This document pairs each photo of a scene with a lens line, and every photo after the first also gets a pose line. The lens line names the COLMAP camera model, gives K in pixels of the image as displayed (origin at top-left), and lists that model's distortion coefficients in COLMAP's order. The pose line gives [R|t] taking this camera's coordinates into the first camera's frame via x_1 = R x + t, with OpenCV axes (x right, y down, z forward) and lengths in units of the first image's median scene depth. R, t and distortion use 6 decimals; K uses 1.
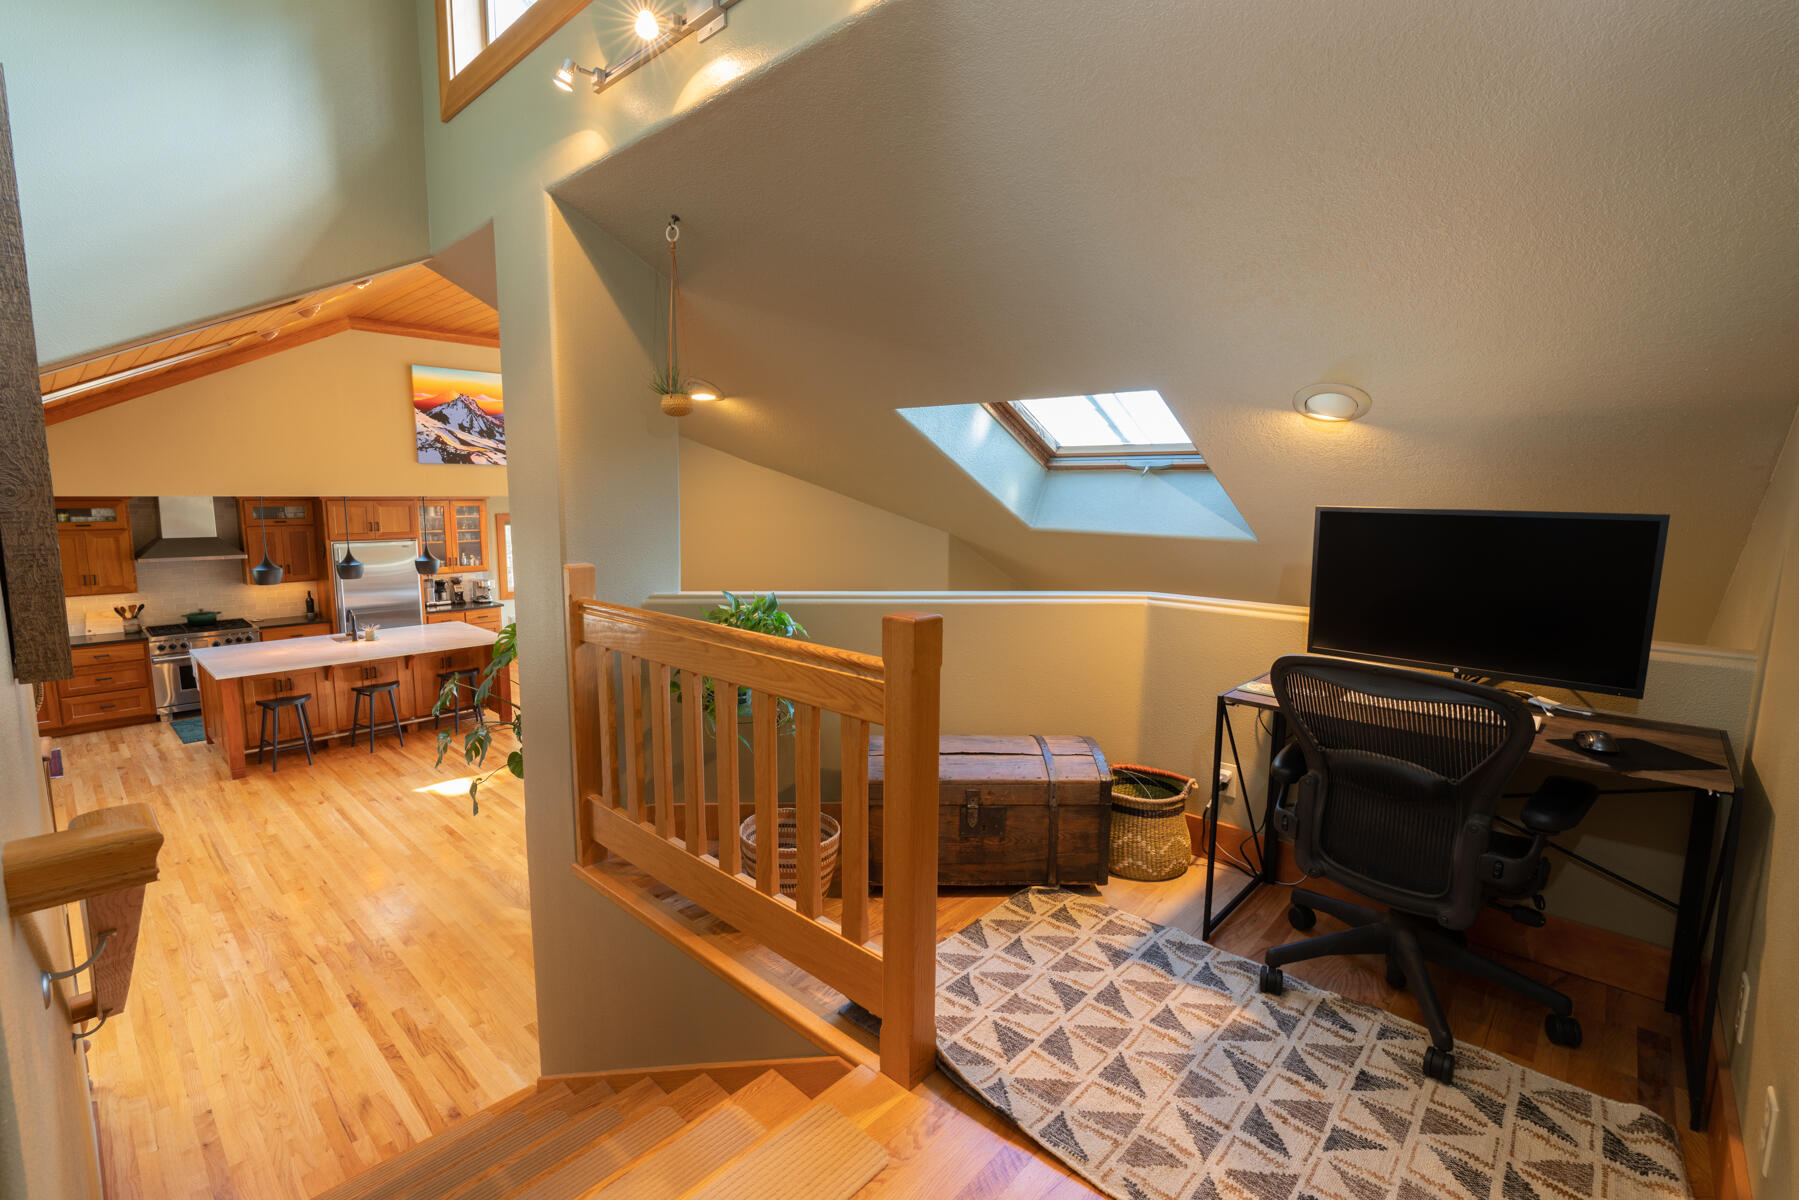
lens RADIAL K [[801.1, 0, 901.9], [0, 801.1, 594.9], [0, 0, 1]] dist [0.001312, 0.000163]
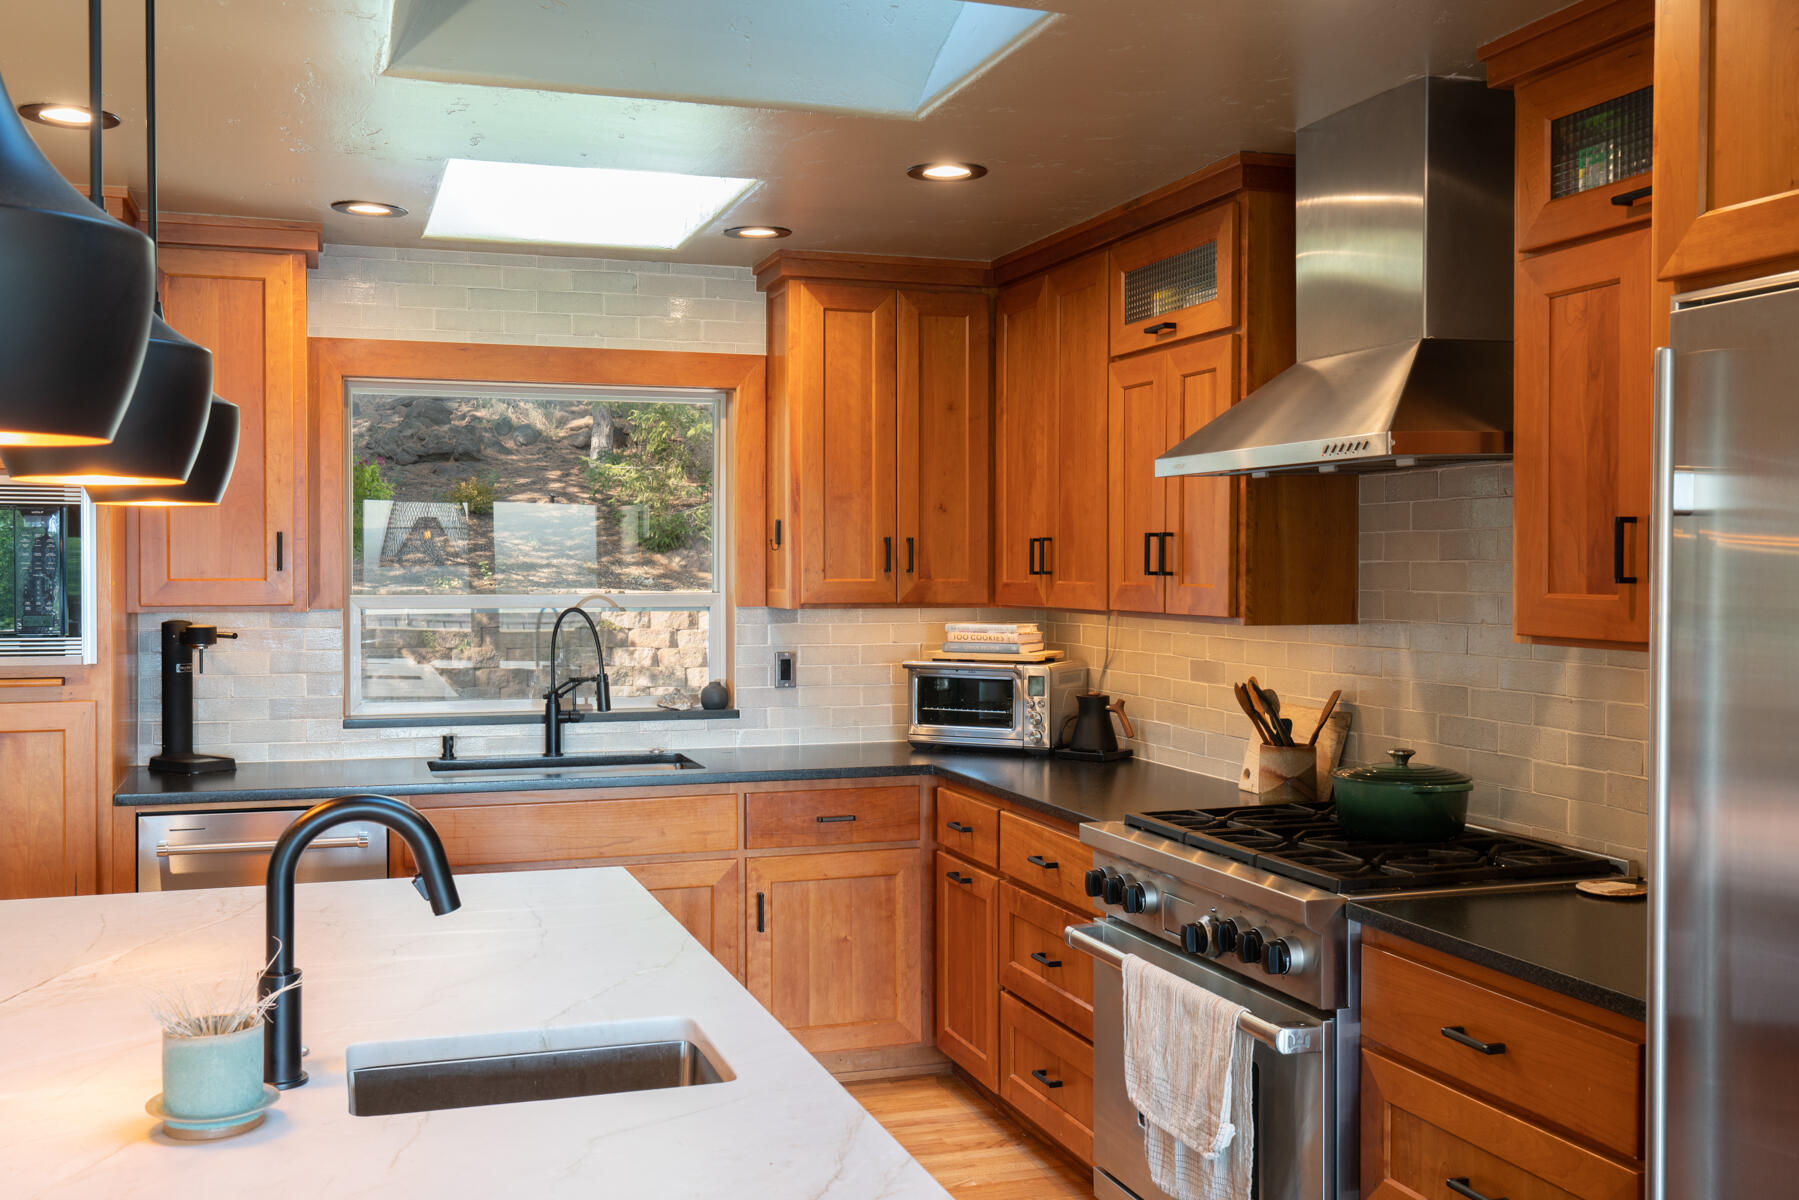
lens RADIAL K [[1702.9, 0, 902.2], [0, 1702.9, 594.3], [0, 0, 1]] dist [-0.017728, 0.000000]
pose [[-0.478237, 0.006492, -0.878207, -0.404073], [-0.119541, 0.990185, 0.072417, -0.025121], [0.870057, 0.139614, -0.472767, 0.893421]]
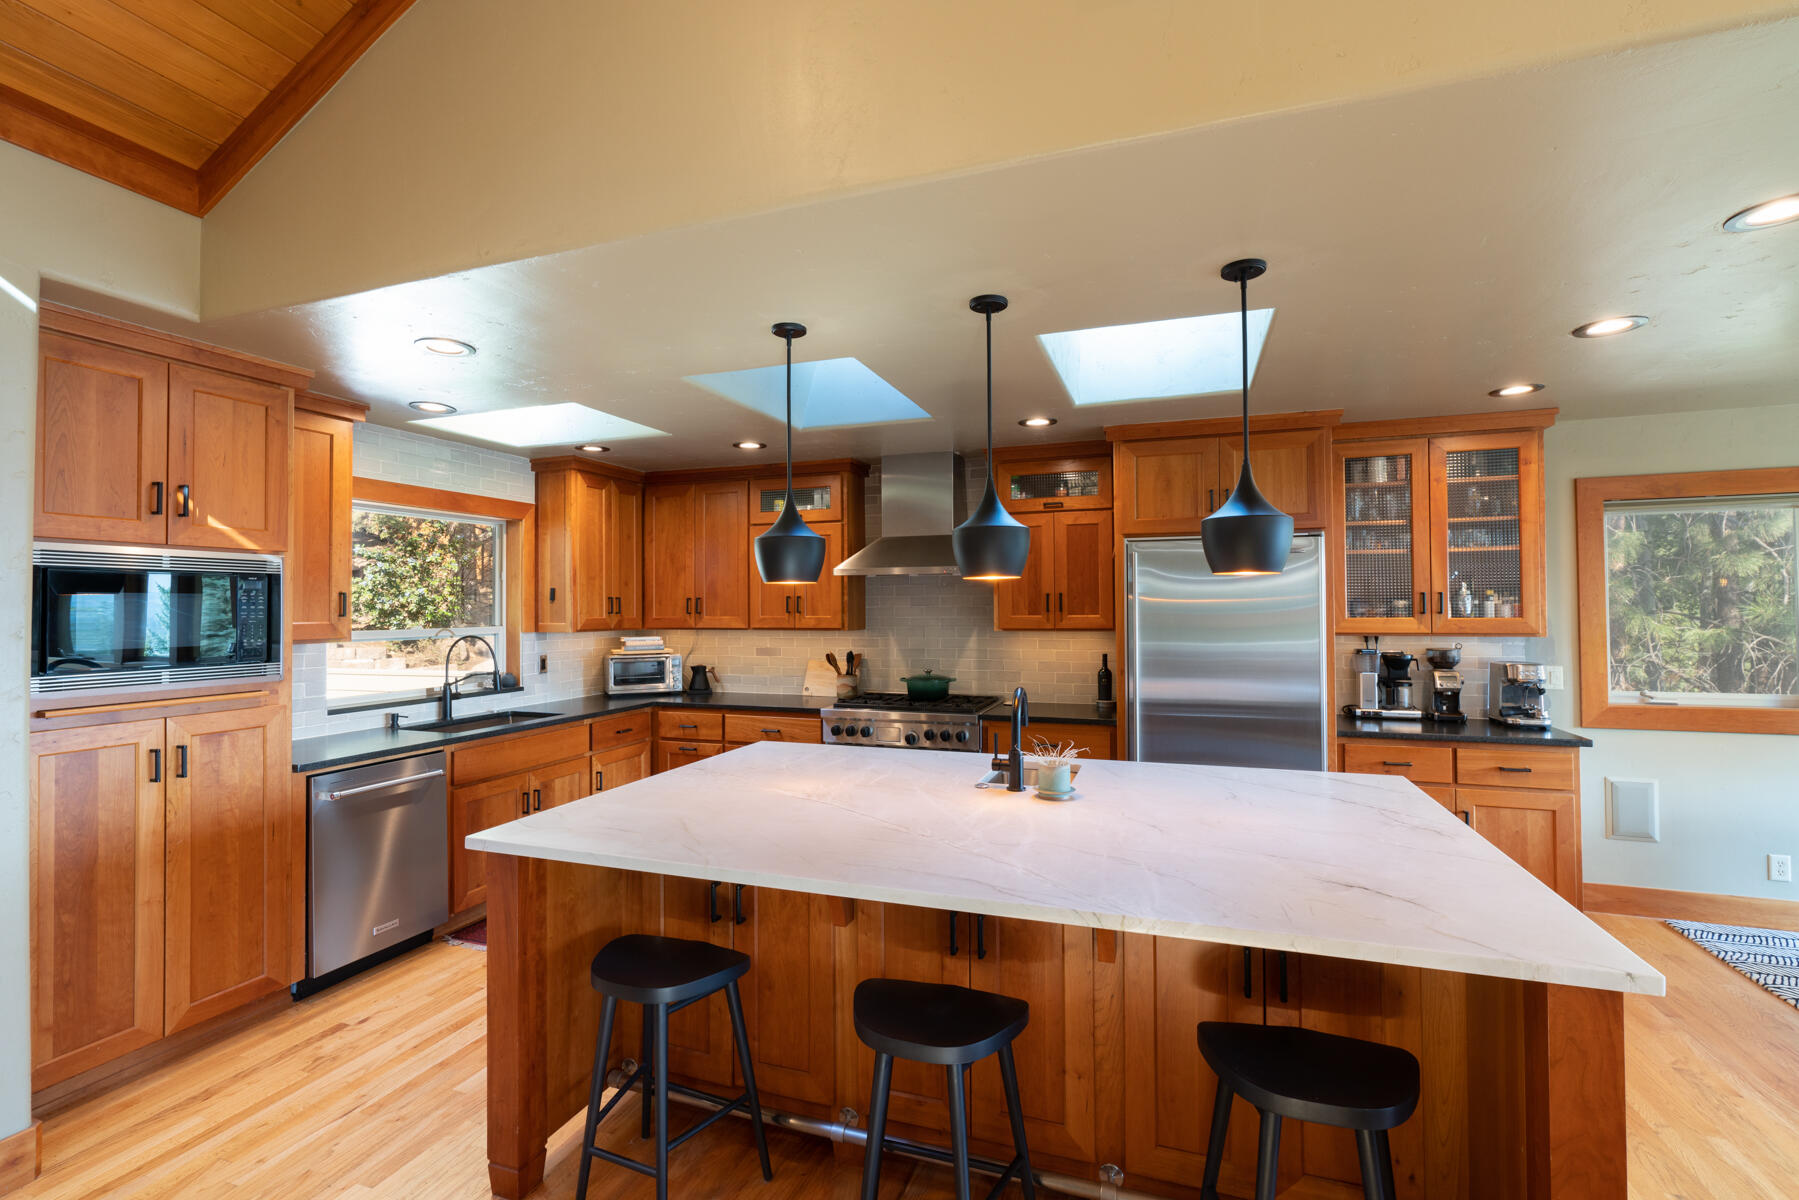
lens RADIAL K [[801.1, 0, 906.7], [0, 801.1, 590.7], [0, 0, 1]] dist [0.001312, 0.000163]
pose [[0.391347, -0.029866, -0.919758, -0.318473], [-0.110561, 0.990708, -0.079213, 0.008092], [0.913577, 0.132689, 0.384408, 0.641619]]
